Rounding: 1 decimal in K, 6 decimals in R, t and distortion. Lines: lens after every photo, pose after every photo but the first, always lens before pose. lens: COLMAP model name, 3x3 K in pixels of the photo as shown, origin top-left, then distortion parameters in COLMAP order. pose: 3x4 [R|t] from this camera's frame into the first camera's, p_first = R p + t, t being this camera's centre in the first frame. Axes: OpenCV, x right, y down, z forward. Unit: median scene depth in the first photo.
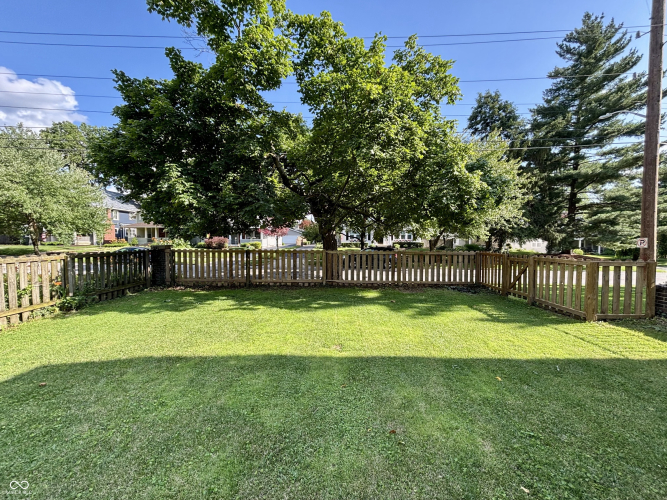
lens RADIAL K [[269.4, 0, 332.8], [0, 269.4, 248.9], [0, 0, 1]] dist [-0.004208, -0.000106]
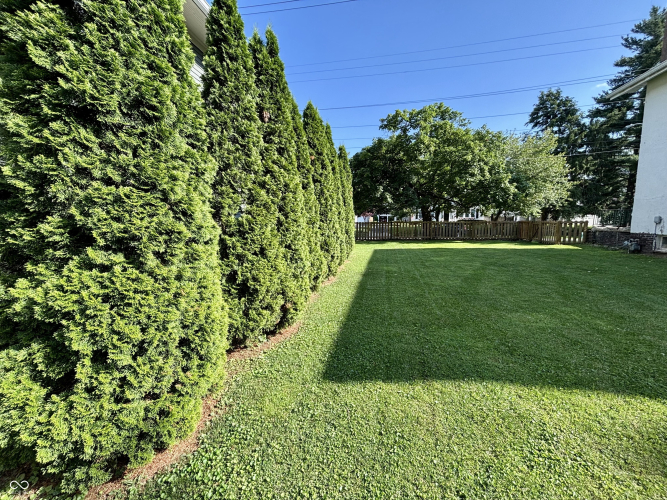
lens RADIAL K [[269.4, 0, 339.5], [0, 269.4, 251.5], [0, 0, 1]] dist [-0.004208, -0.000106]
pose [[0.985751, 0.008266, -0.168008, -0.122322], [0.005254, 0.996791, 0.079870, 0.020774], [0.168129, -0.079615, 0.982545, -0.353956]]
